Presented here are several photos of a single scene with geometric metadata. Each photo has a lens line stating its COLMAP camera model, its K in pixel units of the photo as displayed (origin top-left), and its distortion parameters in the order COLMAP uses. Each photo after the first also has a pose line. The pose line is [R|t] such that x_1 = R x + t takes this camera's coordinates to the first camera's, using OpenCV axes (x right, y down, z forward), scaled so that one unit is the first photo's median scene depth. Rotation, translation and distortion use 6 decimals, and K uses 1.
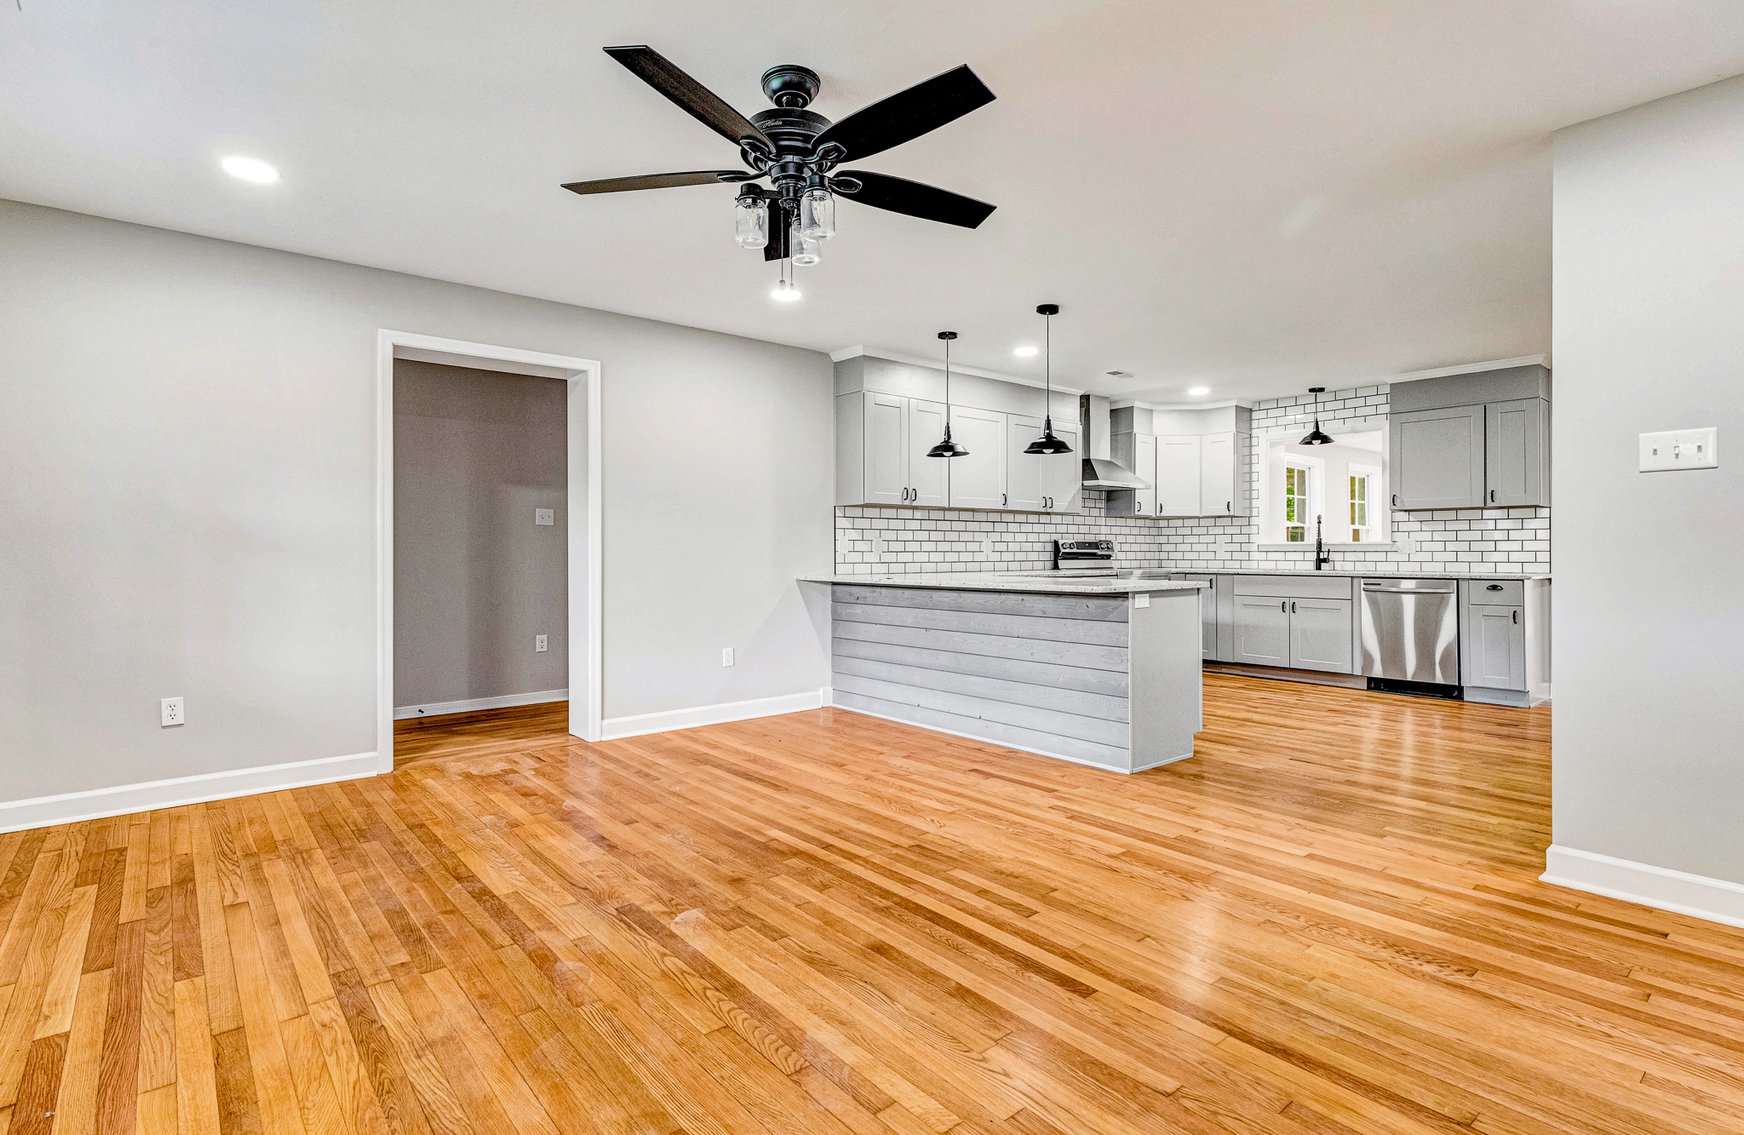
lens RADIAL K [[836.4, 0, 850.1], [0, 836.4, 549.5], [0, 0, 1]] dist [0.009575, -0.000113]
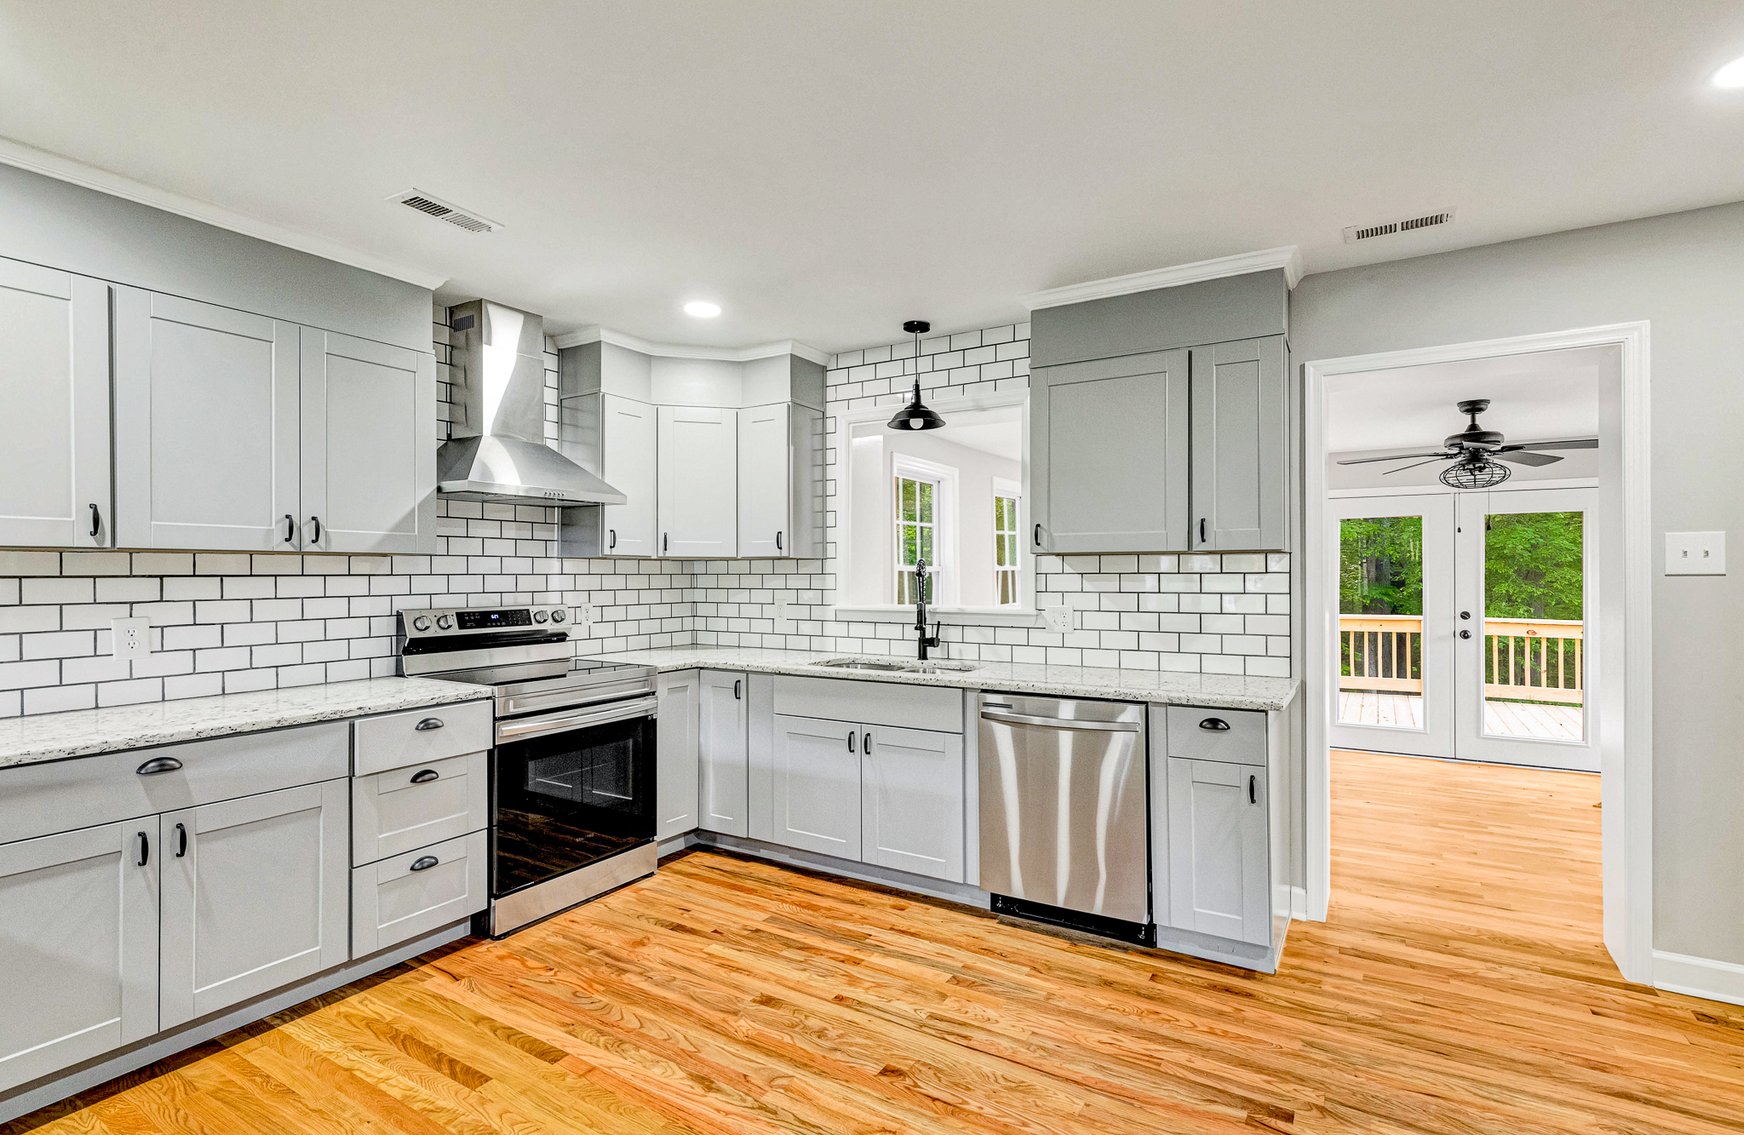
lens RADIAL K [[814.3, 0, 863.1], [0, 814.3, 575.1], [0, 0, 1]] dist [0.010163, -0.001573]
pose [[0.944321, -0.004863, 0.328989, 0.358266], [0.002522, 0.999968, 0.007541, -0.035728], [-0.329015, -0.006292, 0.944304, 0.527837]]
